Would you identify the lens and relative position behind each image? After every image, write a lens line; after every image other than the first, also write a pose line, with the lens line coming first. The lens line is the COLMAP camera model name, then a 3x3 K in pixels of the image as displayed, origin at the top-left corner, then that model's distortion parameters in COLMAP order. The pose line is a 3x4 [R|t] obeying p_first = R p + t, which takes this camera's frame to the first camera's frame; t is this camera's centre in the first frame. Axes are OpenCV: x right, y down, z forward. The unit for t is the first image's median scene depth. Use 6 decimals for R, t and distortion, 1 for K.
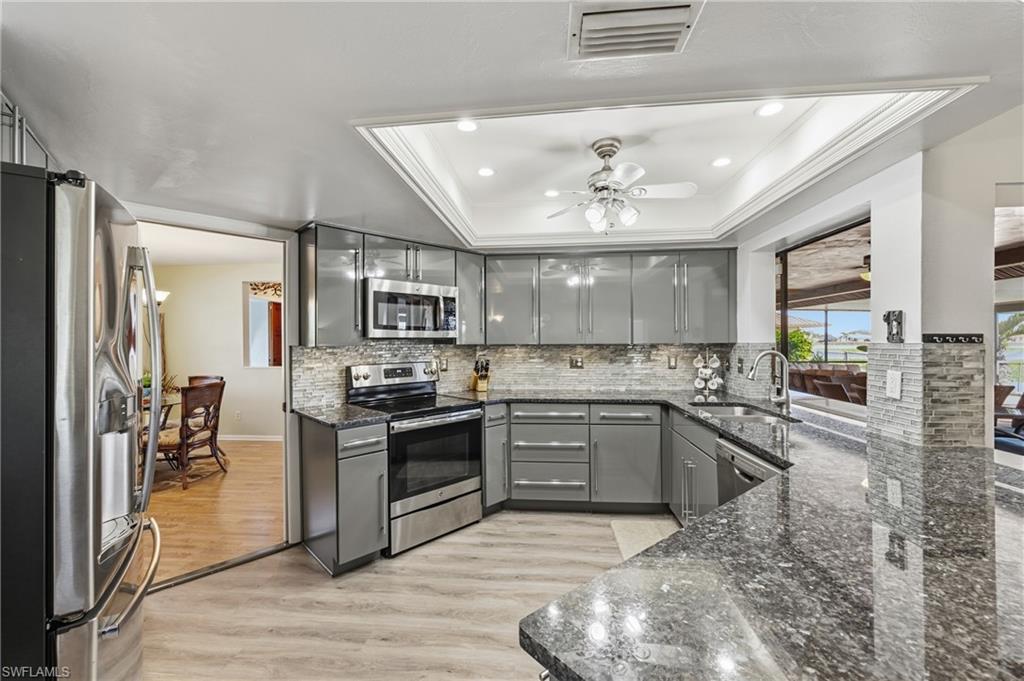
lens RADIAL K [[415.2, 0, 509.0], [0, 415.2, 343.8], [0, 0, 1]] dist [0.000765, 0.000288]
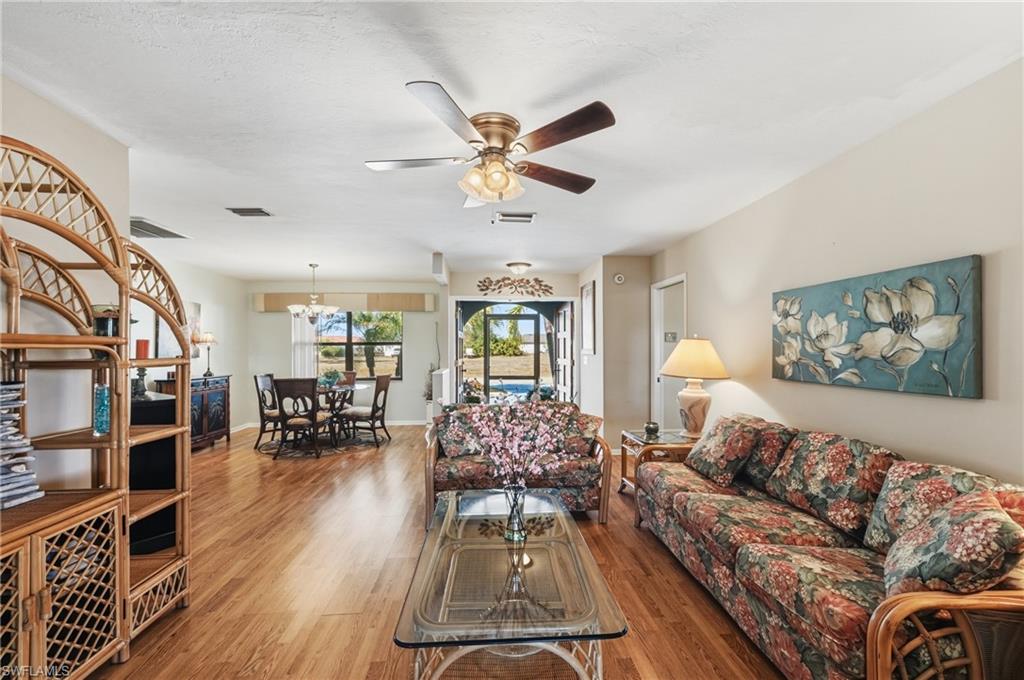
lens RADIAL K [[418.2, 0, 511.4], [0, 418.2, 344.6], [0, 0, 1]] dist [0.000047, 0.000181]
pose [[0.173010, -0.005320, -0.984906, 0.721398], [-0.003965, 0.999974, -0.006097, 0.002491], [0.984912, 0.004960, 0.172984, 1.802790]]
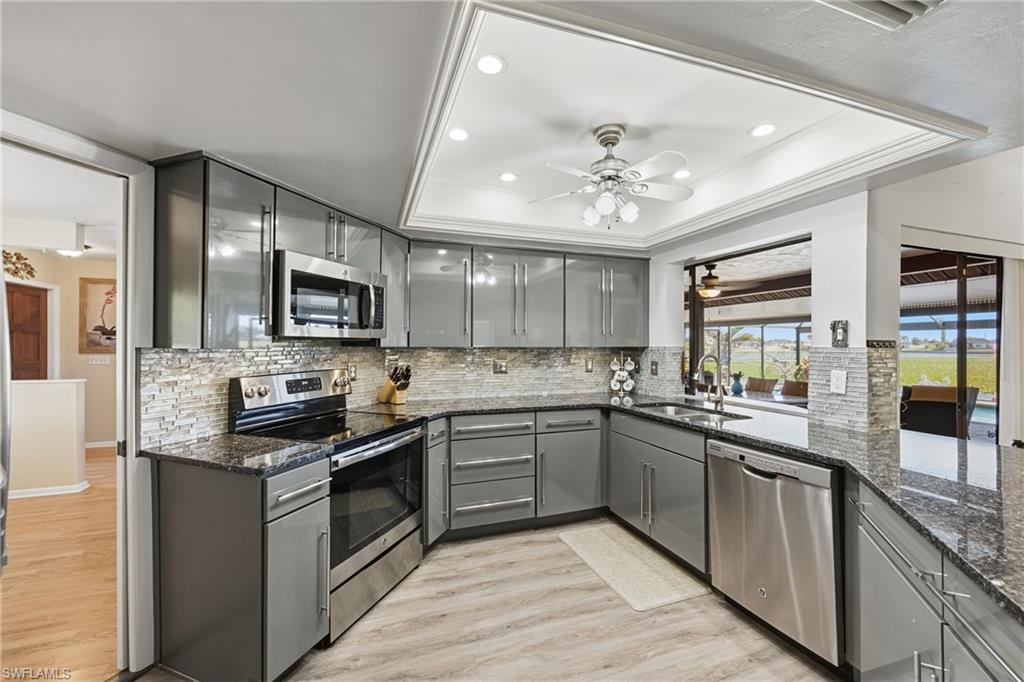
lens RADIAL K [[418.2, 0, 511.4], [0, 418.2, 345.6], [0, 0, 1]] dist [0.000047, 0.000181]
pose [[0.905015, 0.006562, 0.425328, -0.254926], [-0.004683, 0.999974, -0.005463, 0.002164], [-0.425353, 0.002952, 0.905023, 0.179919]]
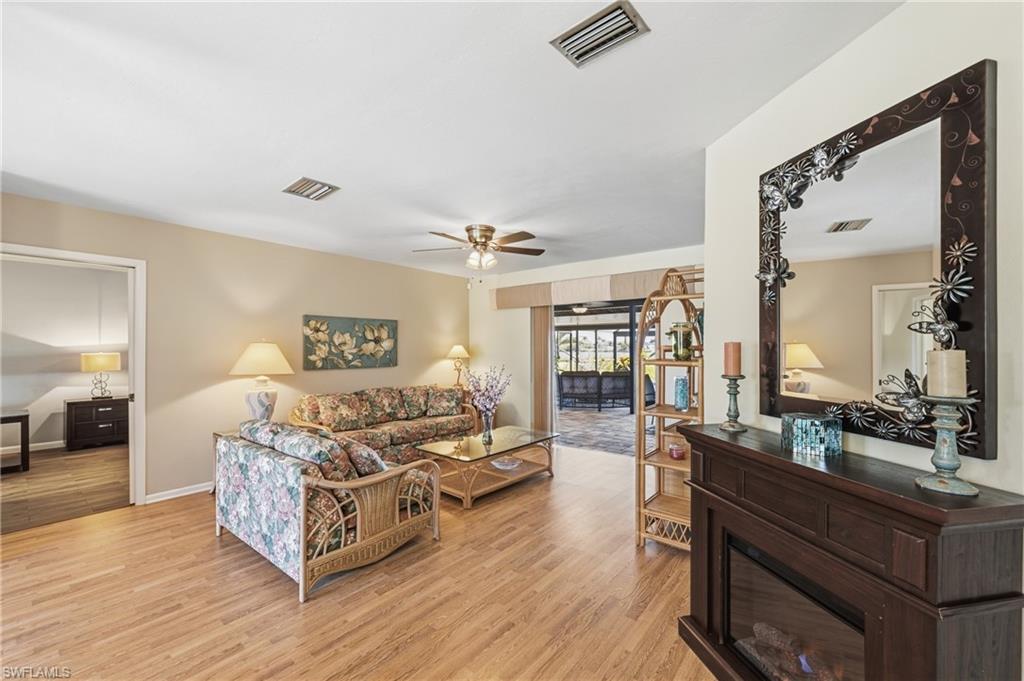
lens RADIAL K [[418.2, 0, 511.4], [0, 418.2, 345.1], [0, 0, 1]] dist [0.000047, 0.000181]
pose [[0.550943, 0.008895, 0.834496, -0.895347], [0.001254, 0.999933, -0.011486, 0.001661], [-0.834542, 0.007374, 0.550895, 1.151408]]
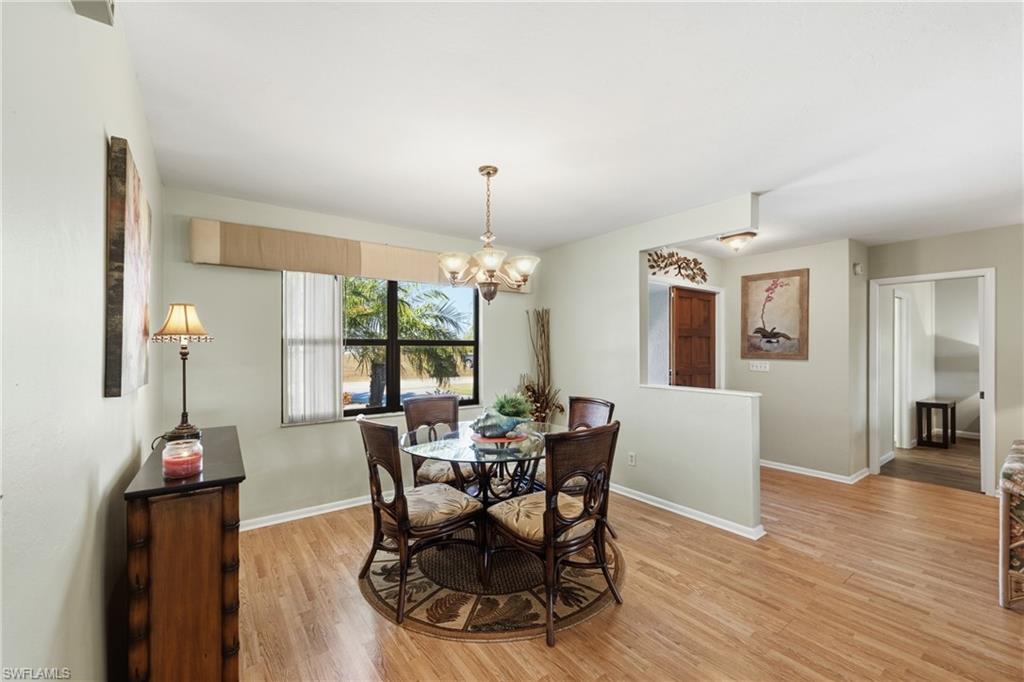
lens RADIAL K [[415.2, 0, 509.0], [0, 415.2, 344.3], [0, 0, 1]] dist [0.000765, 0.000288]
pose [[0.668899, -0.002182, -0.743350, -0.546207], [-0.007913, 0.999918, -0.010055, 0.002660], [0.743311, 0.012608, 0.668827, 0.771352]]
